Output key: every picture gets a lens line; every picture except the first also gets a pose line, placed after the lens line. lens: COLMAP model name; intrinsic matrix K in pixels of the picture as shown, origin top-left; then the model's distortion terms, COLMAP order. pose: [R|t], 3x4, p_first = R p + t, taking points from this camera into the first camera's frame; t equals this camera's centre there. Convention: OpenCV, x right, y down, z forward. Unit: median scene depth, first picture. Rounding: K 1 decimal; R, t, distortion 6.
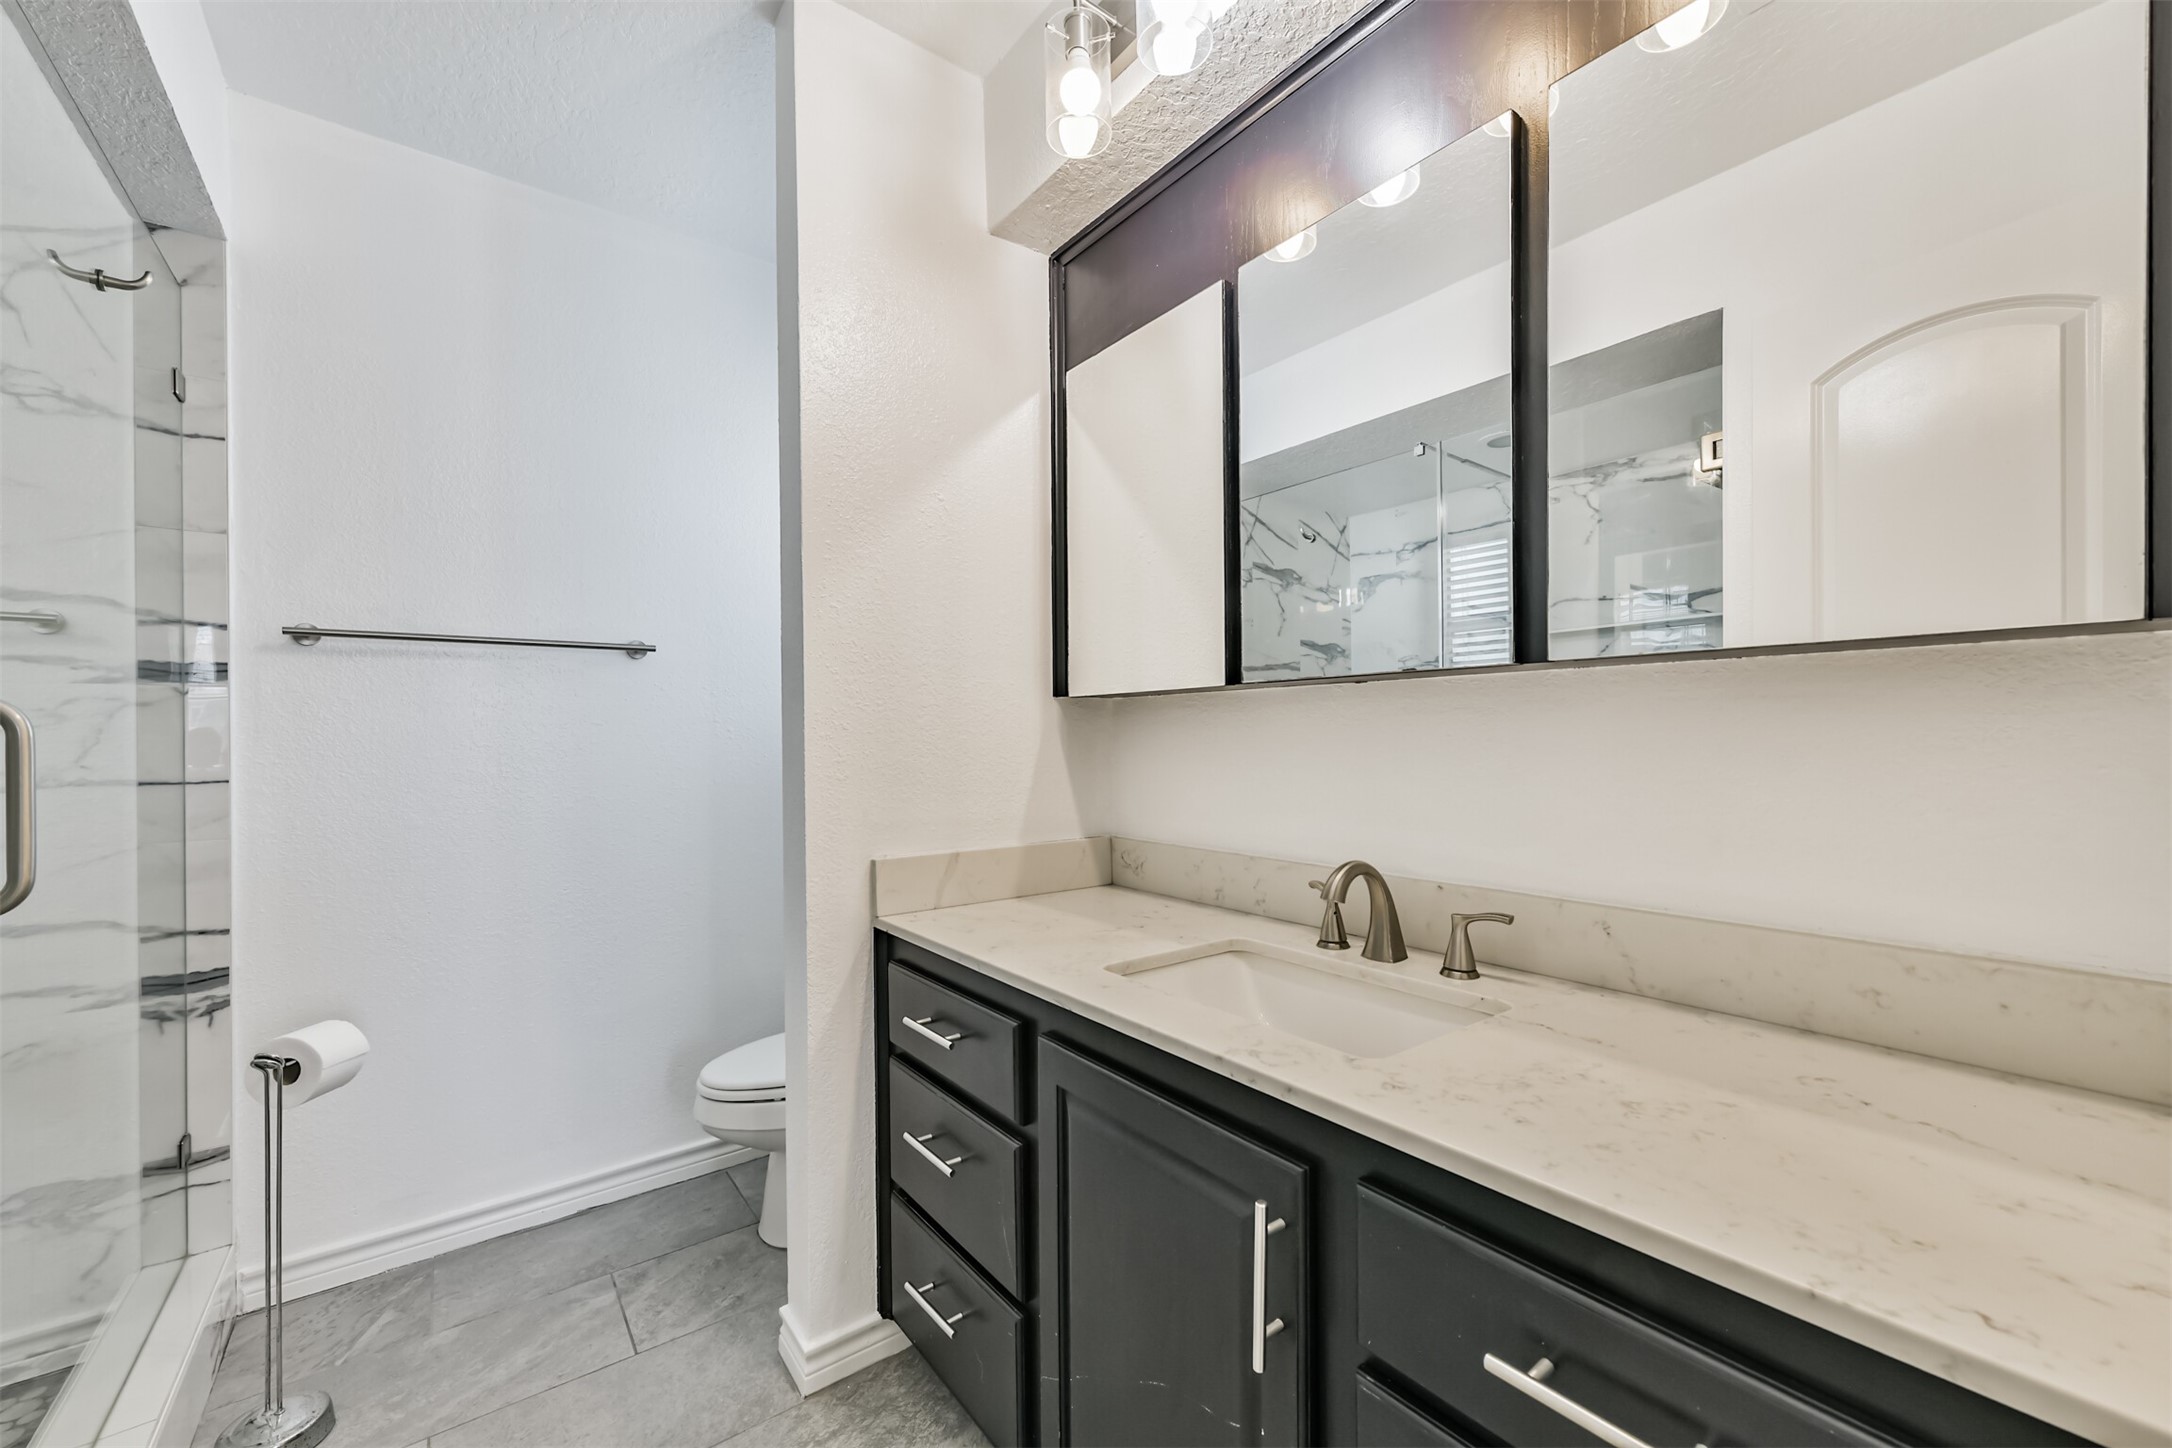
lens RADIAL K [[853.9, 0, 1088.3], [0, 853.9, 738.7], [0, 0, 1]] dist [0.000174, 0.000159]
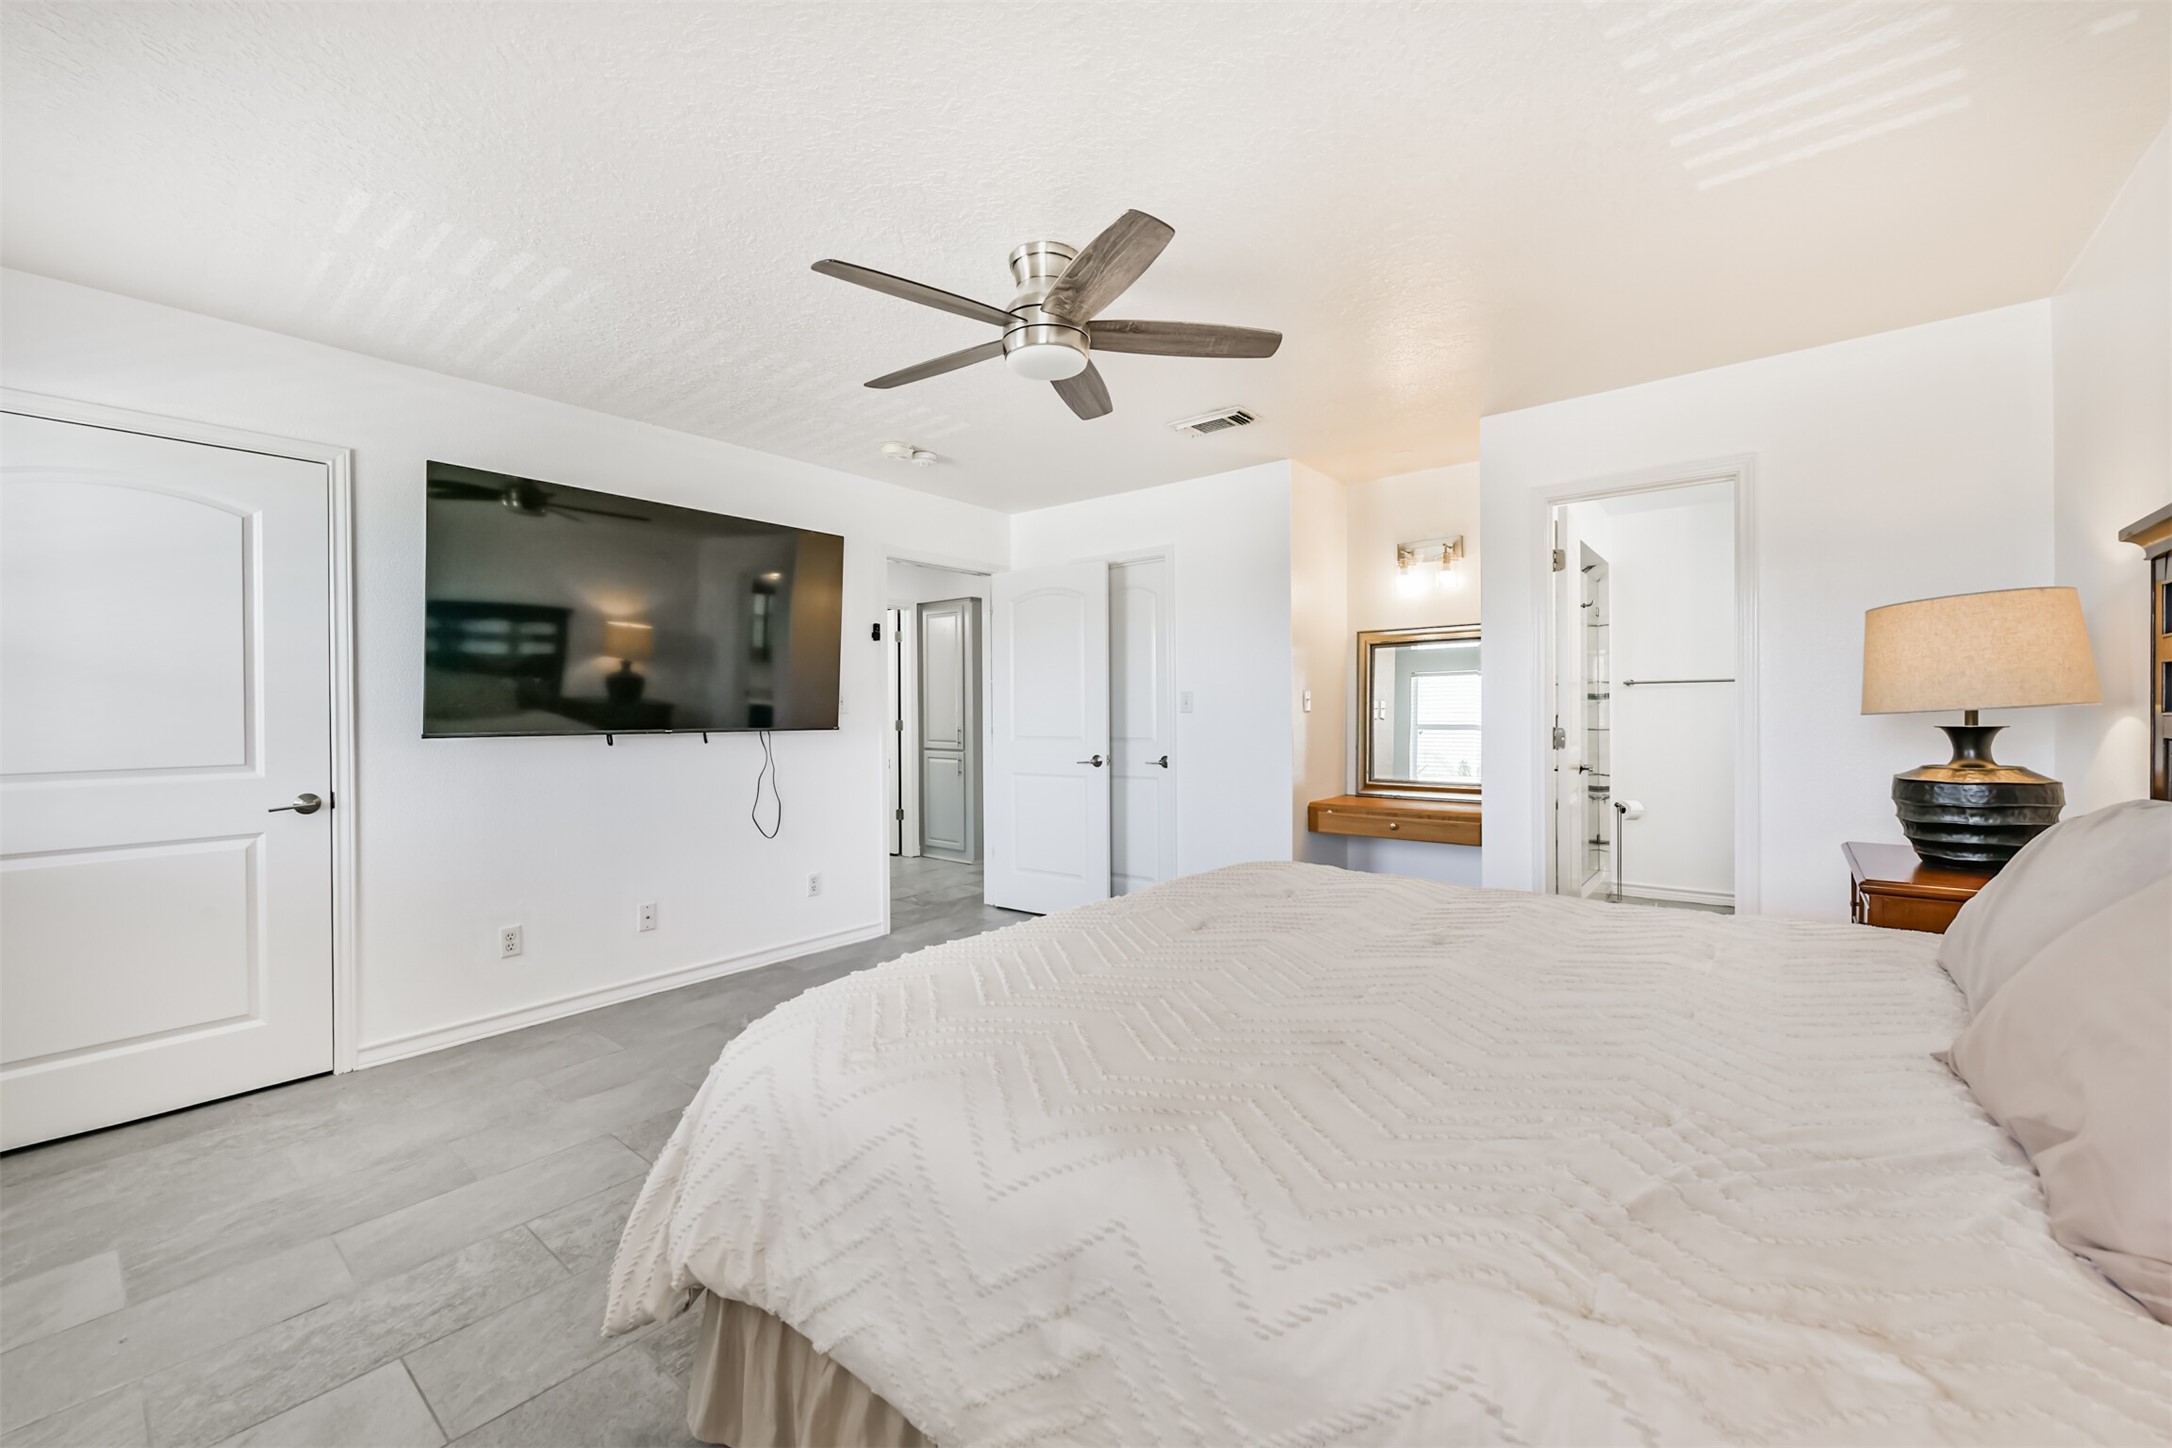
lens RADIAL K [[862.7, 0, 1086.0], [0, 862.7, 724.0], [0, 0, 1]] dist [0.000524, 0.000058]
pose [[0.233428, 0.012070, -0.972299, 1.746438], [0.004762, 0.999897, 0.013555, -0.025347], [0.972363, -0.007794, 0.233346, -1.728932]]
